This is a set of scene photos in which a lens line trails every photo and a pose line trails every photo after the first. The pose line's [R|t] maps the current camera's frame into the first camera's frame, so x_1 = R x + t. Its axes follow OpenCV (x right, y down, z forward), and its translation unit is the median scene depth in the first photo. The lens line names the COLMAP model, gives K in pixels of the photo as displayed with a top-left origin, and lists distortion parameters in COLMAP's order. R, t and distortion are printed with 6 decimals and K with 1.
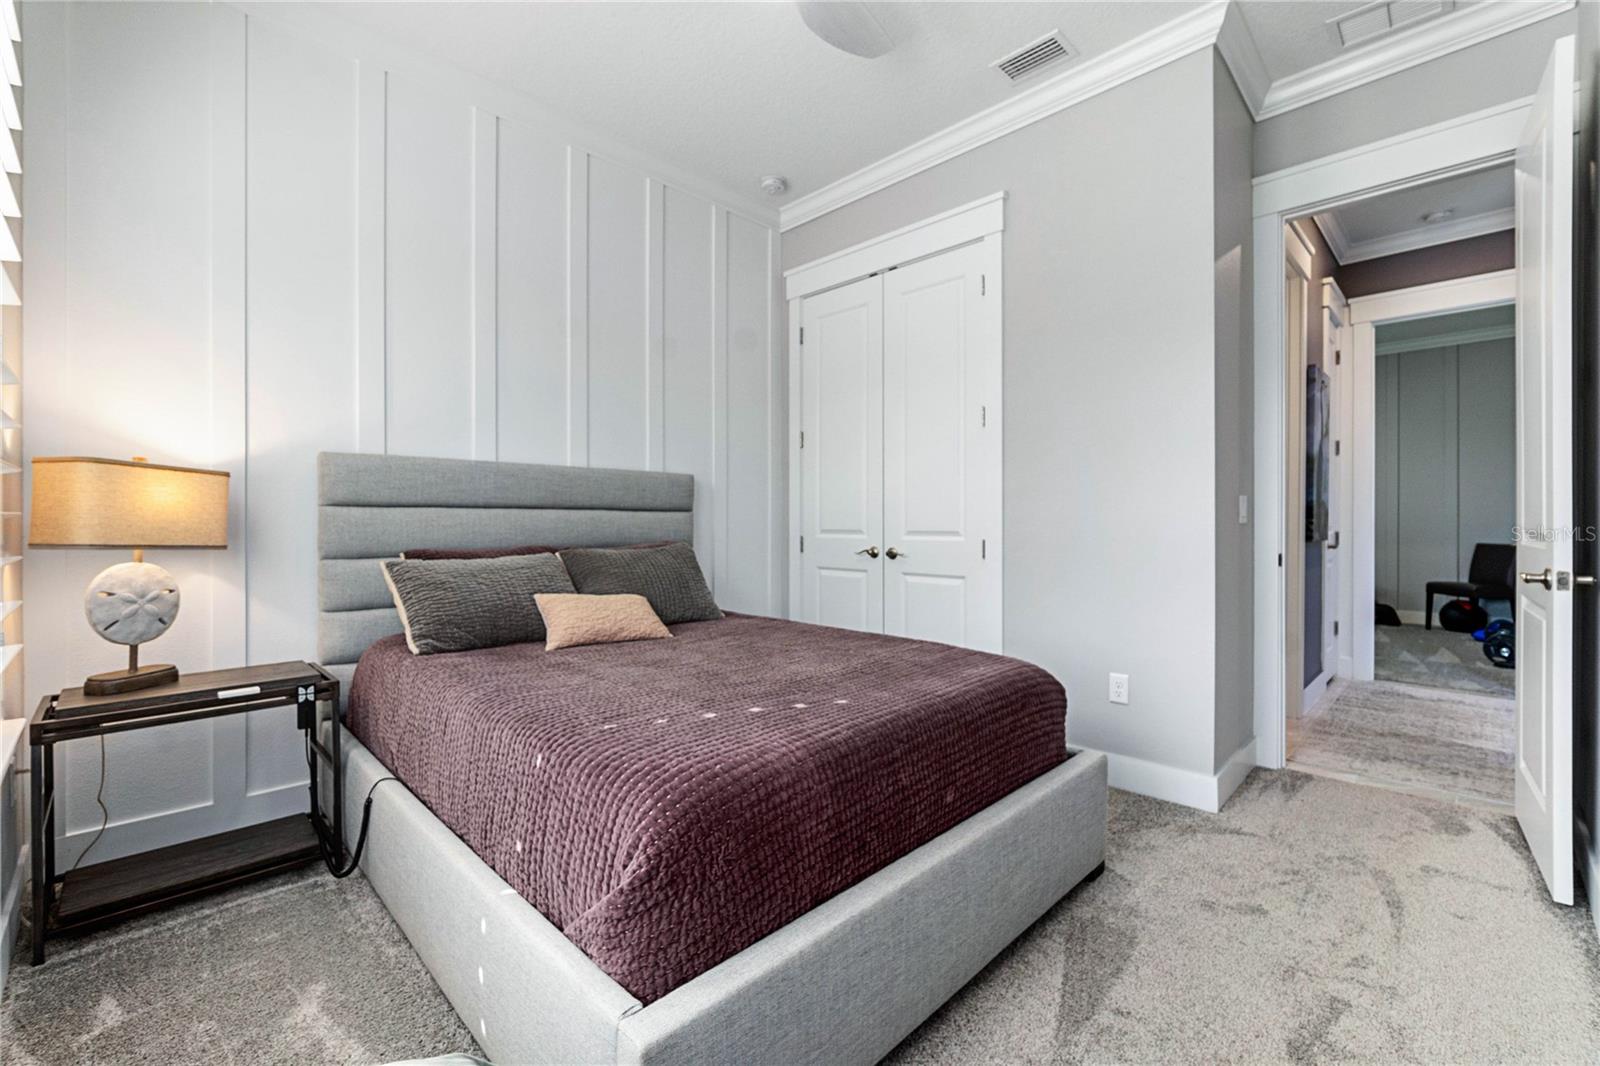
lens RADIAL K [[688.7, 0, 795.3], [0, 688.7, 518.4], [0, 0, 1]] dist [-0.004609, 0.000942]
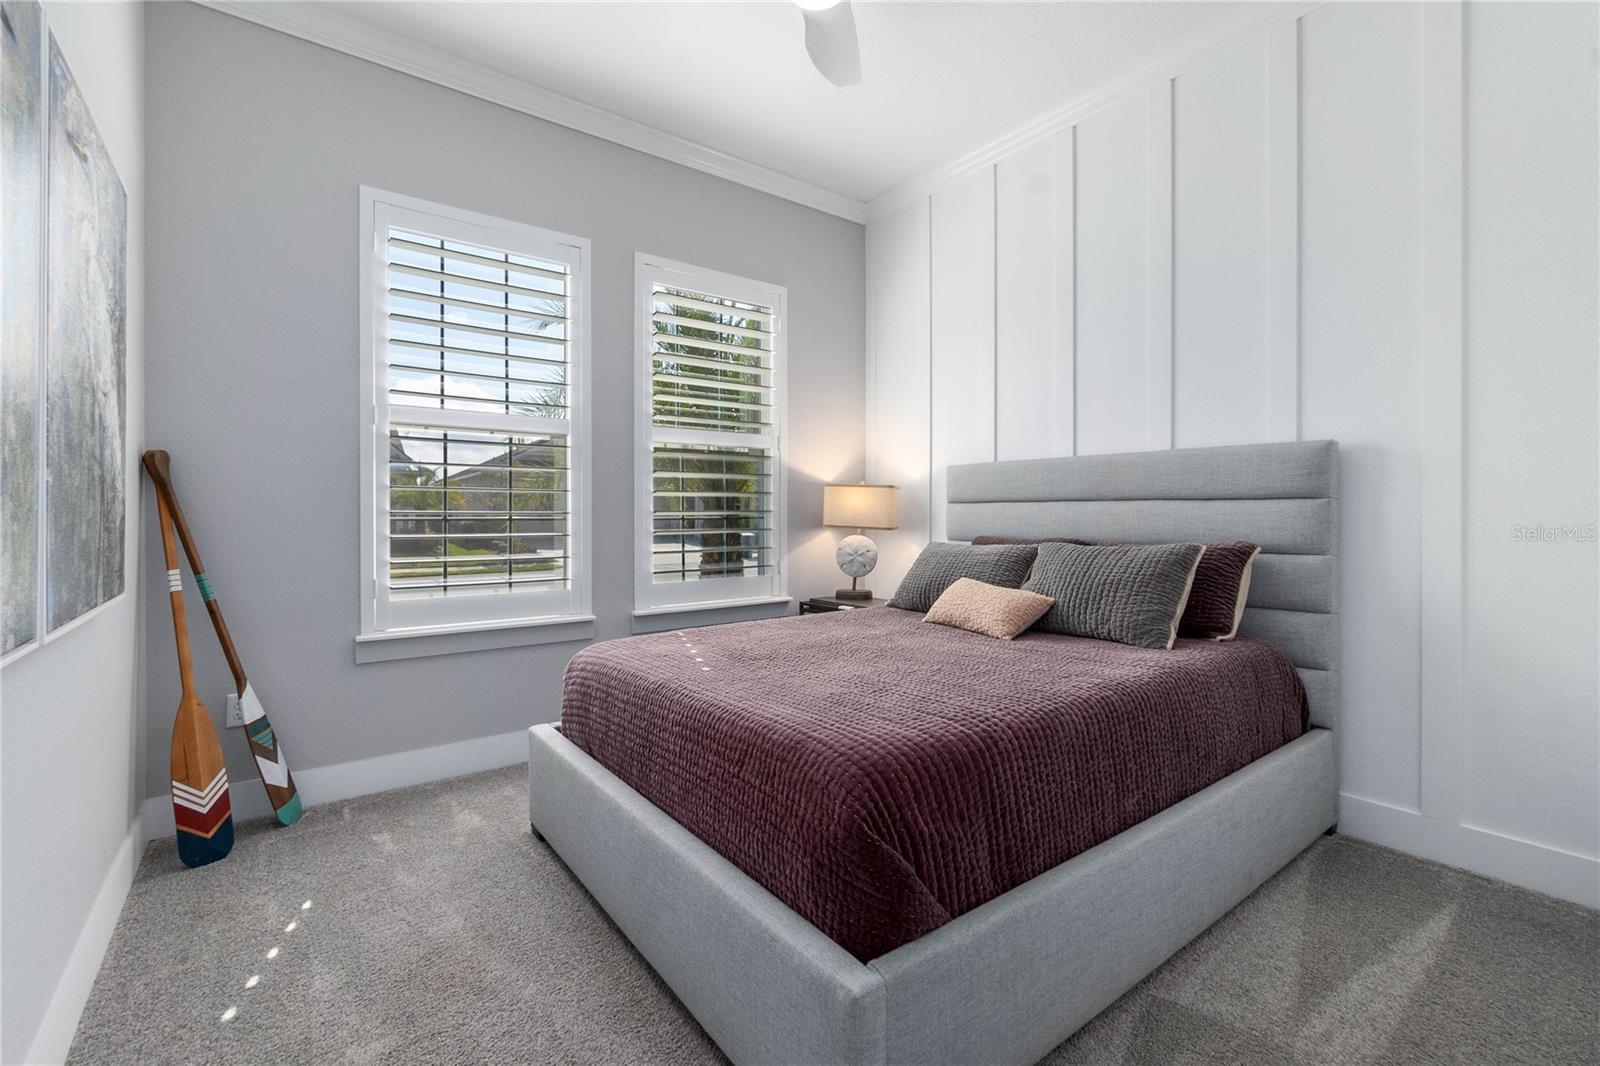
lens RADIAL K [[688.7, 0, 795.1], [0, 688.7, 528.9], [0, 0, 1]] dist [-0.004609, 0.000942]
pose [[-0.165726, 0.009964, -0.986121, 0.682911], [-0.006611, 0.999915, 0.011215, 0.017531], [0.986150, 0.008378, -0.165646, 0.784189]]
